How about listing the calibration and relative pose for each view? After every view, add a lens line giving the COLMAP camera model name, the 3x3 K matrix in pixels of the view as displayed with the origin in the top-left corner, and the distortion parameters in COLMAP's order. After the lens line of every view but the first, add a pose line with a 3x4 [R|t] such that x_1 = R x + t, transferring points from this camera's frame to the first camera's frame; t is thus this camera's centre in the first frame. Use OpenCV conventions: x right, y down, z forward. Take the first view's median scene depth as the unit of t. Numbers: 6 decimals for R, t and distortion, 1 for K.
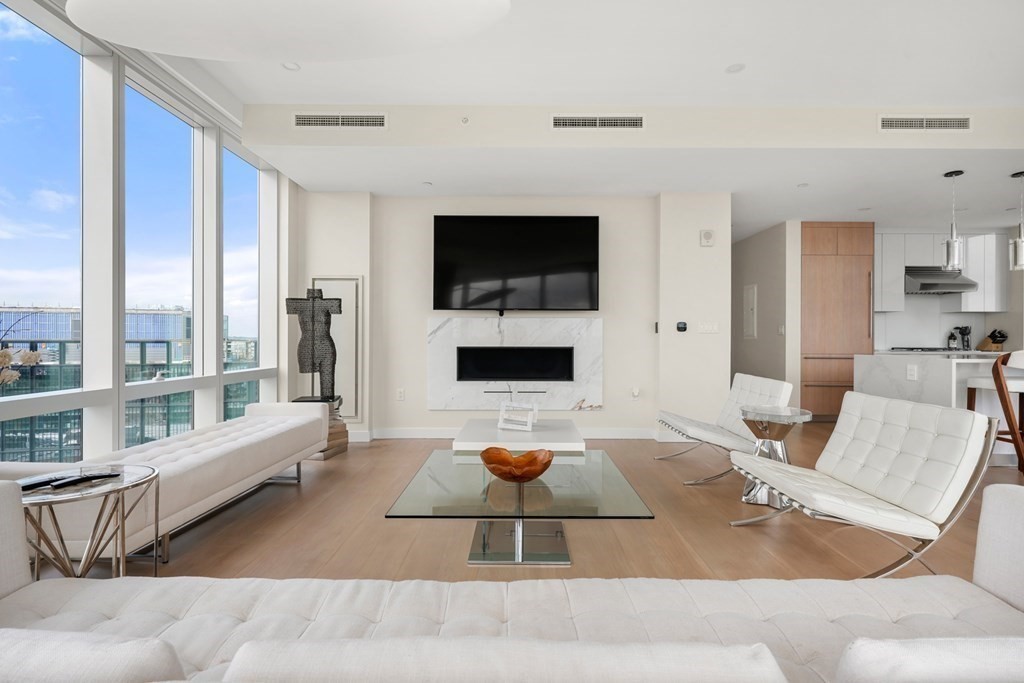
lens RADIAL K [[463.3, 0, 520.3], [0, 463.3, 339.0], [0, 0, 1]] dist [0.003042, -0.000919]
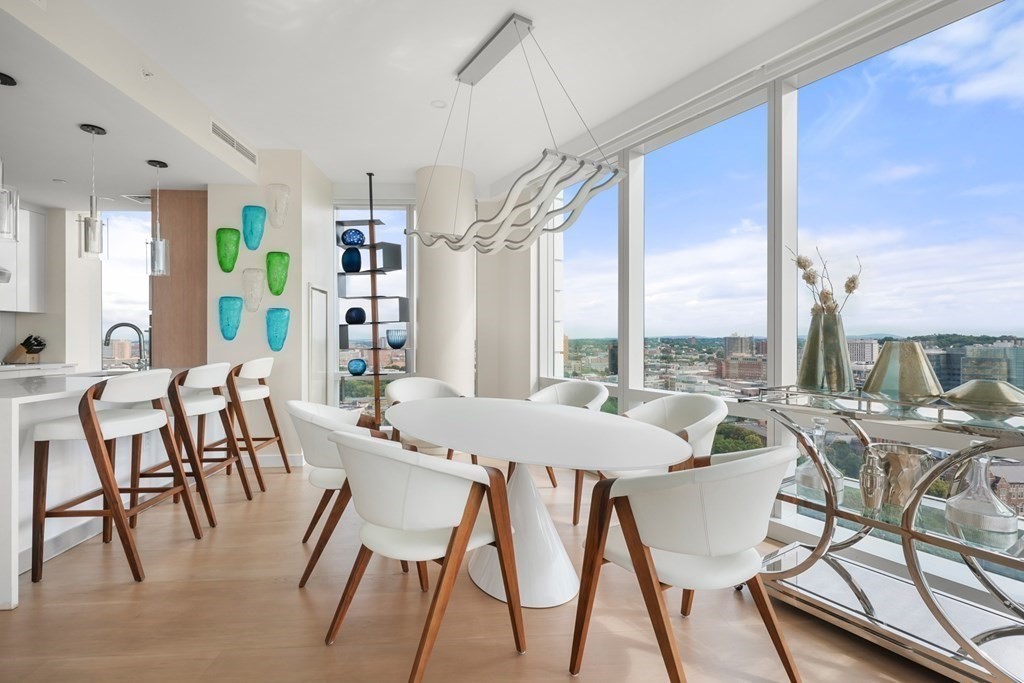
lens RADIAL K [[463.3, 0, 511.3], [0, 463.3, 340.2], [0, 0, 1]] dist [0.003042, -0.000919]
pose [[-0.071712, -0.006308, 0.997405, 0.250463], [0.001991, 0.999977, 0.006468, -0.020563], [-0.997423, 0.002449, -0.071698, 0.331464]]
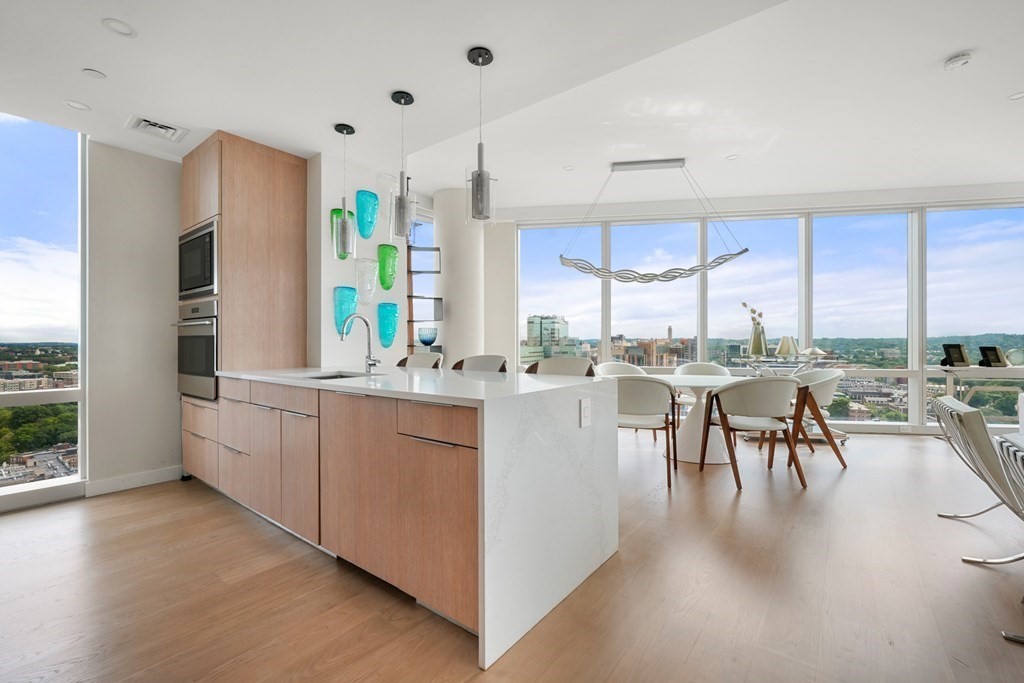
lens RADIAL K [[435.7, 0, 511.6], [0, 435.7, 339.2], [0, 0, 1]] dist [0.002314, -0.001327]
pose [[-0.788173, 0.002204, 0.615450, 0.482735], [0.001031, 0.999997, -0.002261, -0.008541], [-0.615453, -0.001147, -0.788173, 1.181227]]
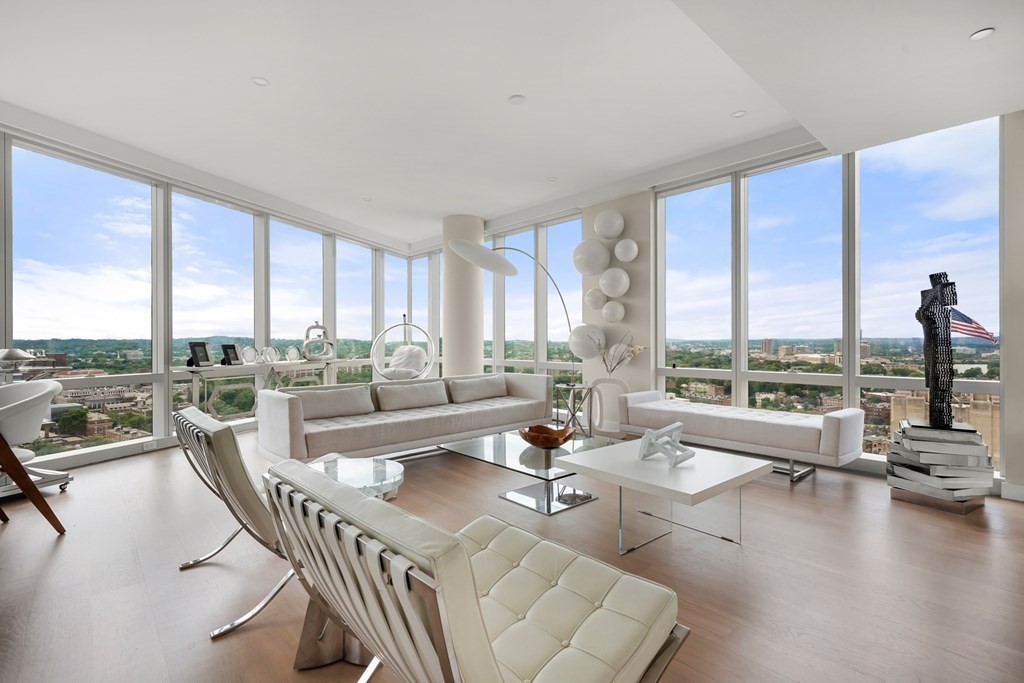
lens RADIAL K [[463.3, 0, 515.0], [0, 463.3, 344.2], [0, 0, 1]] dist [0.003042, -0.000919]
pose [[-0.738359, 0.003652, -0.674398, 0.467771], [-0.000480, 0.999982, 0.005940, -0.000883], [0.674408, 0.004710, -0.738344, 0.947436]]
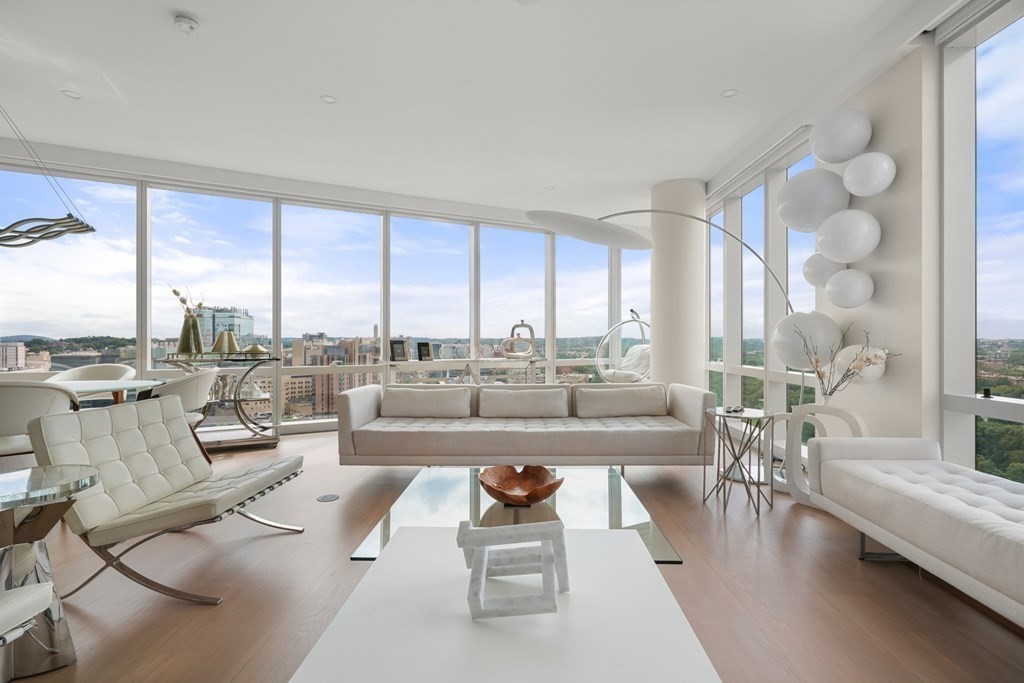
lens RADIAL K [[463.3, 0, 516.5], [0, 463.3, 341.1], [0, 0, 1]] dist [0.003042, -0.000919]
pose [[-0.999840, -0.002535, 0.017698, -0.007290], [-0.002464, 0.999989, 0.004002, -0.002366], [-0.017708, 0.003958, -0.999835, 0.925933]]
